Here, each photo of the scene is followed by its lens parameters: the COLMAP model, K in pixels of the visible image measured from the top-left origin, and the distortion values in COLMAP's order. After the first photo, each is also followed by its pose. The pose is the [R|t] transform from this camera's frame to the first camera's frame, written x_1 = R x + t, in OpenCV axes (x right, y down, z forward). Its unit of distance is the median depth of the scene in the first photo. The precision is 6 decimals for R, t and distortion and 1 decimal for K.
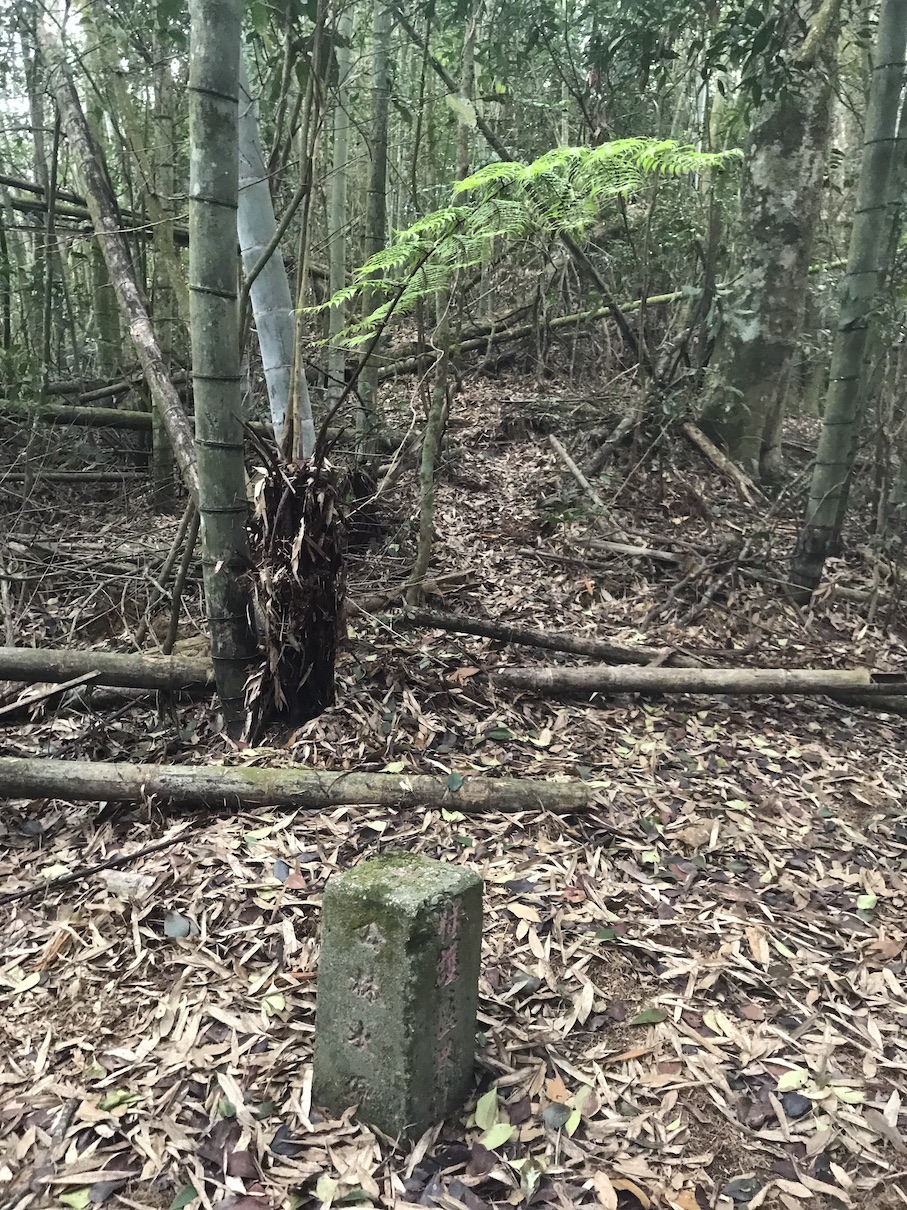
lens RADIAL K [[1068.0, 0, 453.5], [0, 1068.0, 605.0], [0, 0, 1]] dist [0.002653, 0.000922]
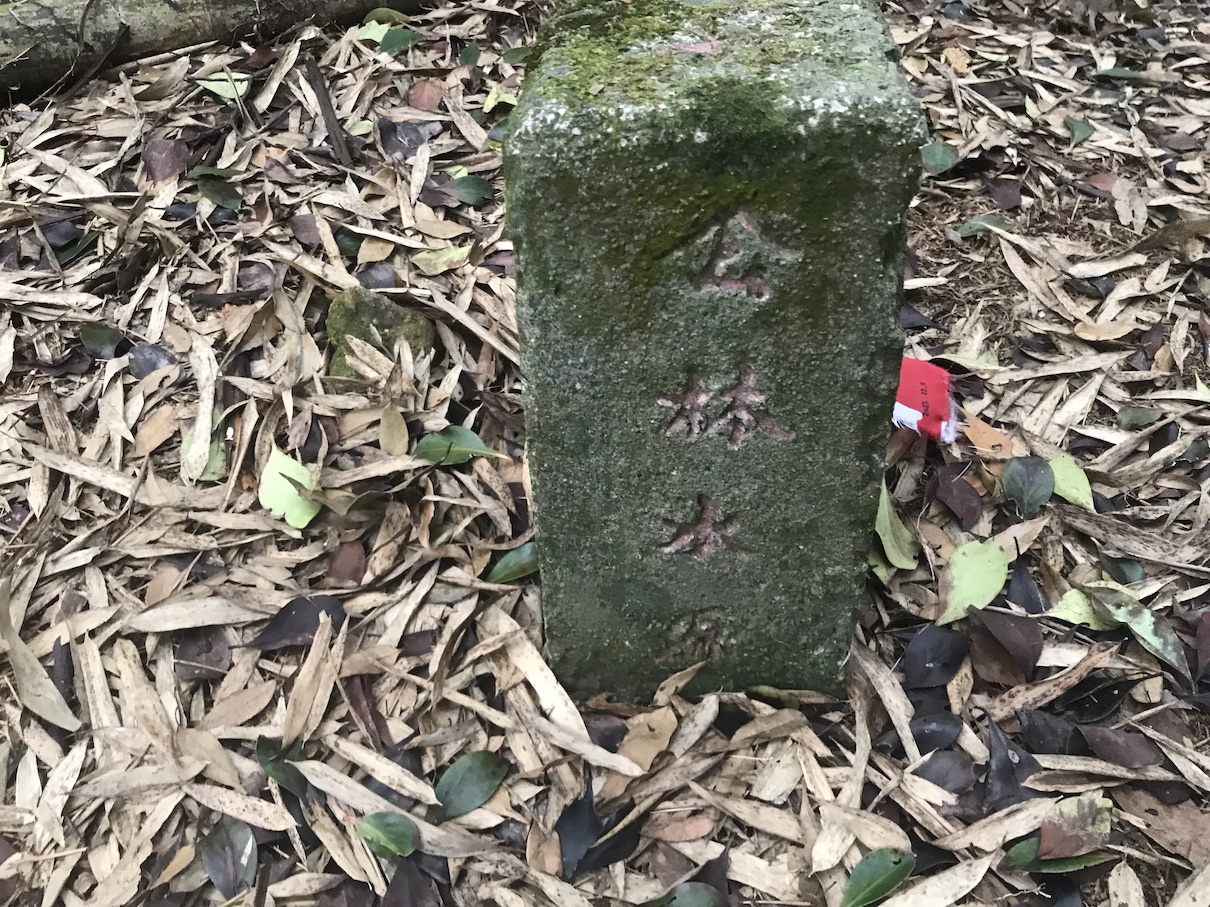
lens RADIAL K [[1068.0, 0, 605.0], [0, 1068.0, 453.5], [0, 0, 1]] dist [0.002653, 0.000922]
pose [[0.848110, -0.414380, 0.330150, -0.222588], [0.169320, 0.802441, 0.572206, 0.179322], [-0.502037, -0.429392, 0.750721, 0.771257]]
